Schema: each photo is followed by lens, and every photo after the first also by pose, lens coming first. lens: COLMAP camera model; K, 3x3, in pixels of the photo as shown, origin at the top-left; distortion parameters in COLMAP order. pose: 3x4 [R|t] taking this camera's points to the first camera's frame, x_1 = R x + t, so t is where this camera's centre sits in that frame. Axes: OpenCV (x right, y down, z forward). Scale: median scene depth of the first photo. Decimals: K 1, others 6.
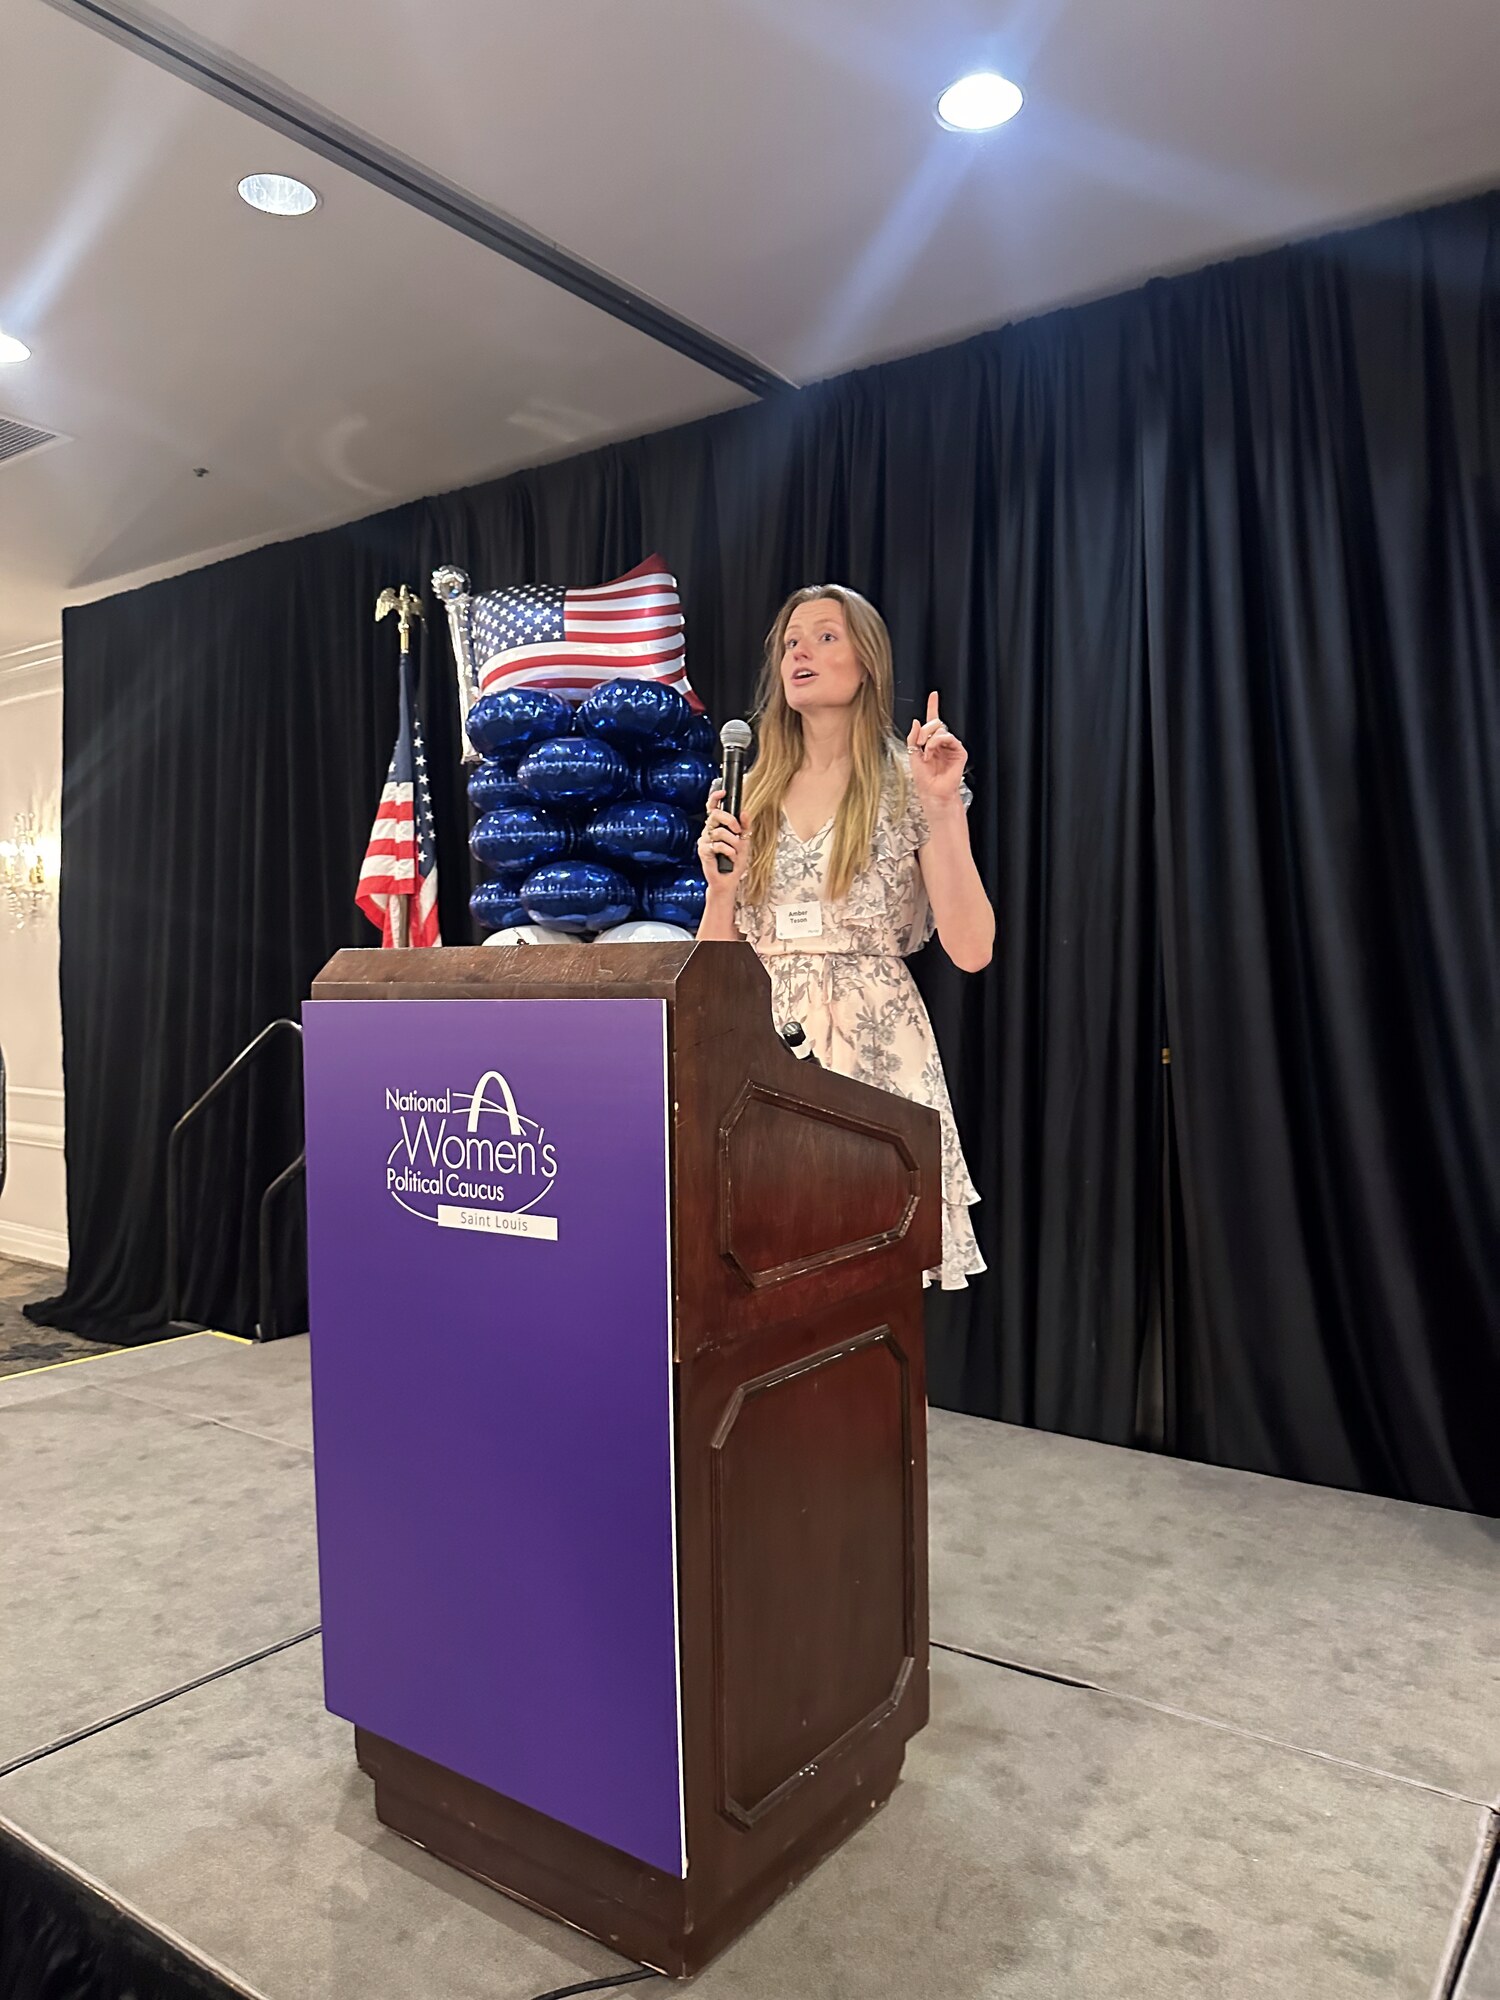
lens RADIAL K [[1356.3, 0, 750.0], [0, 1356.3, 1000.0], [0, 0, 1]] dist [0.228279, -0.401935]
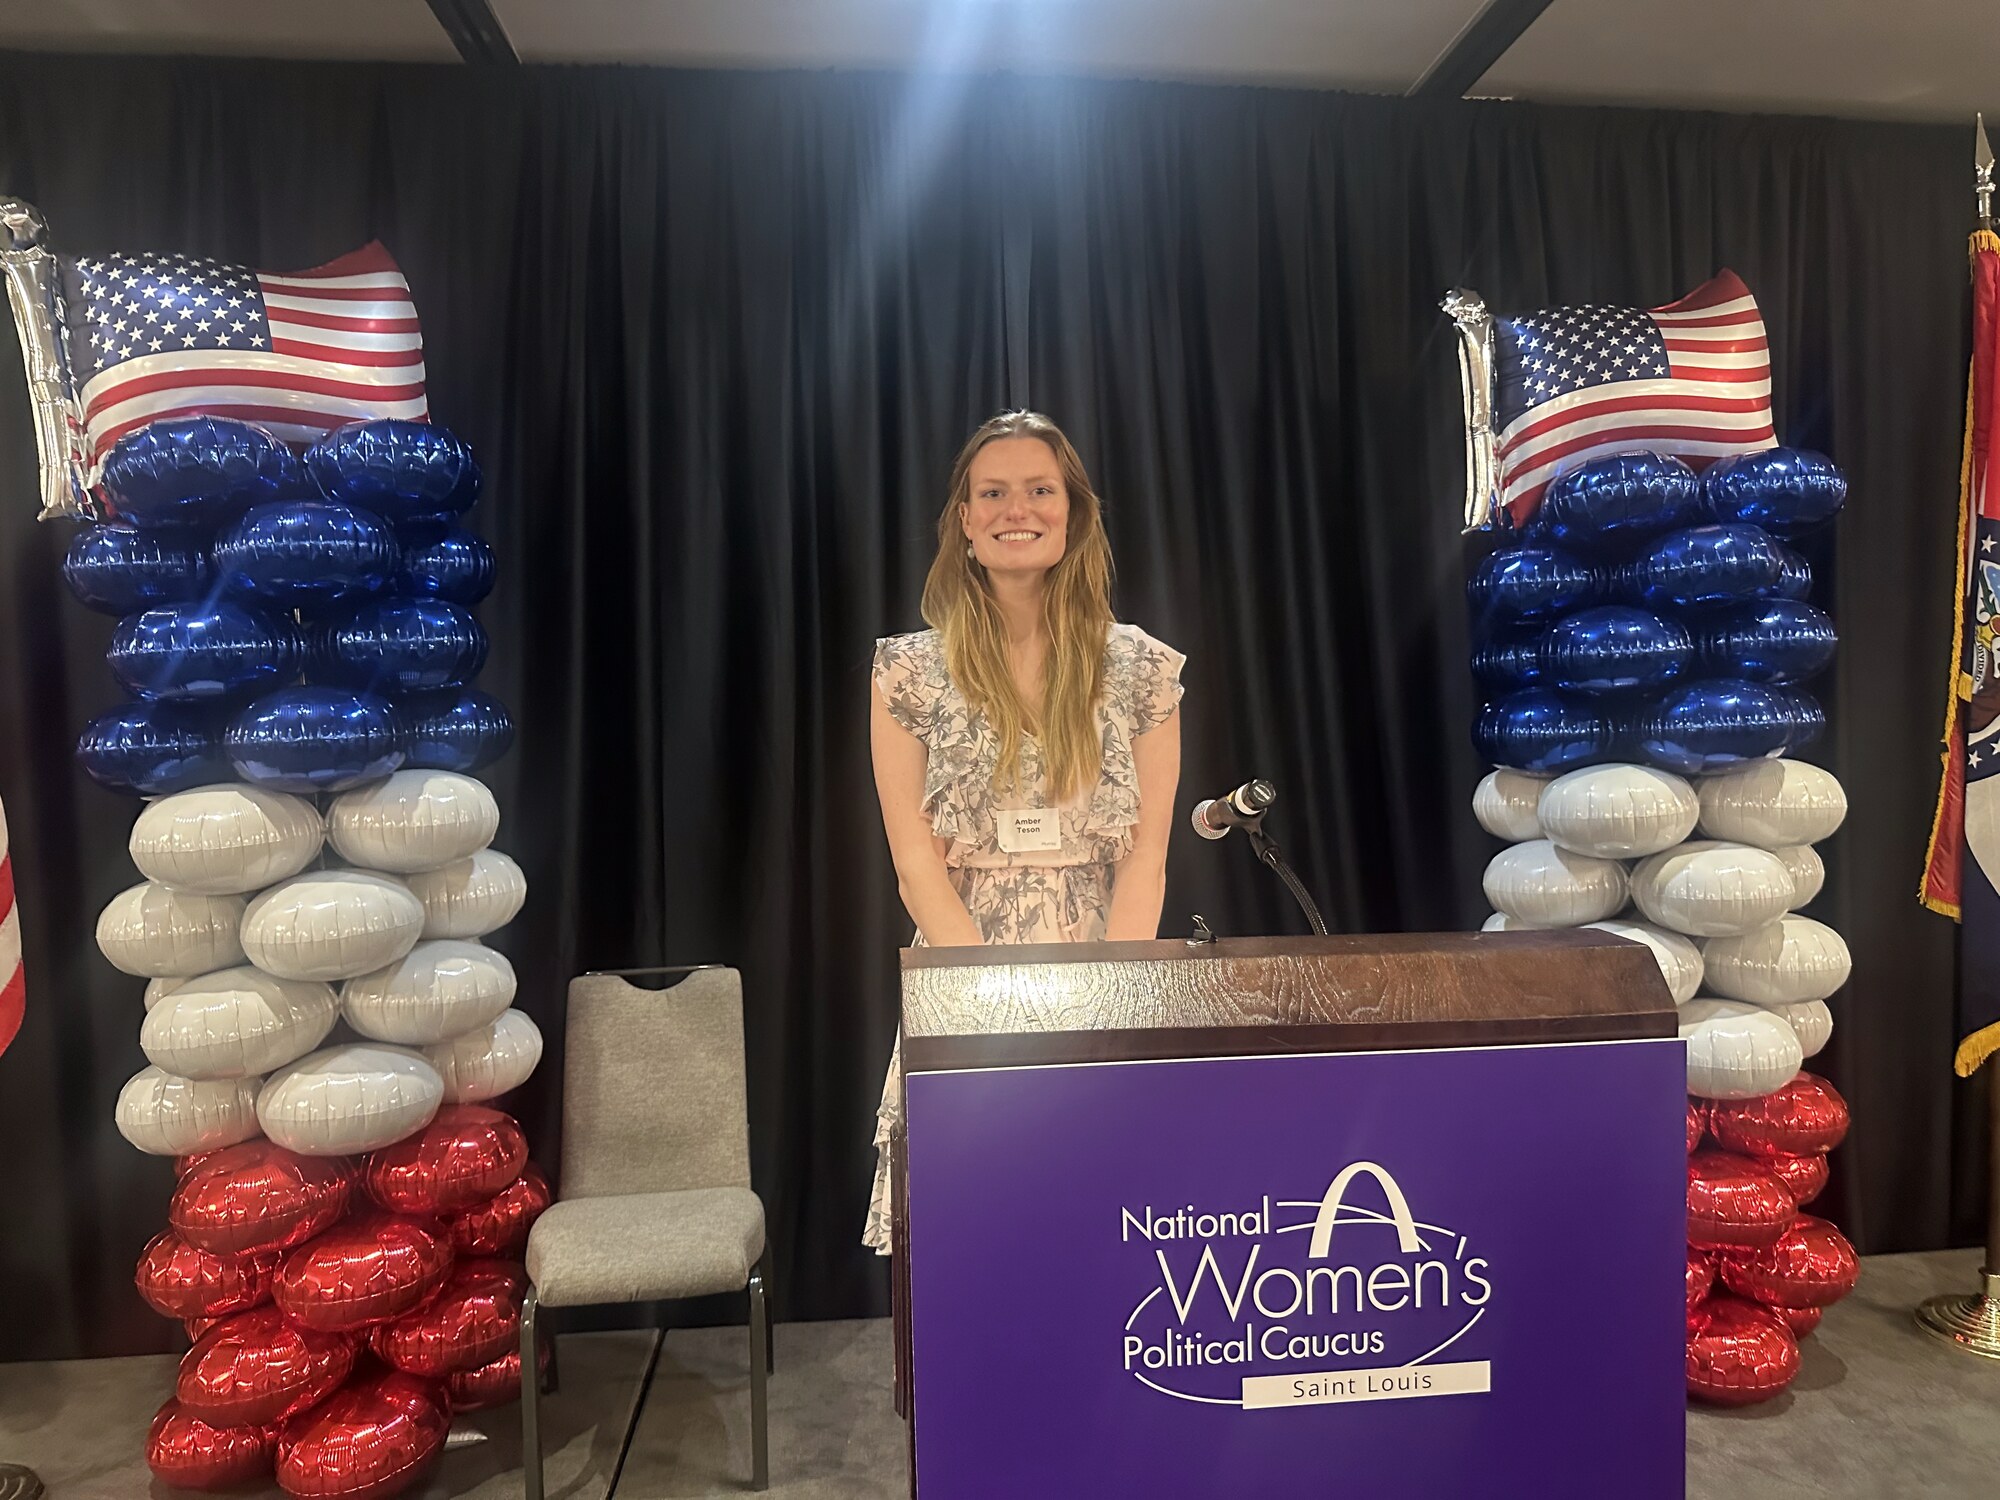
lens RADIAL K [[1474.0, 0, 1038.7], [0, 1474.0, 796.8], [0, 0, 1]] dist [-0.088450, 0.087697]
pose [[0.753982, -0.028771, 0.656265, -0.704483], [0.018499, 0.999574, 0.022568, -0.129729], [-0.656634, -0.004876, 0.754193, 0.544142]]
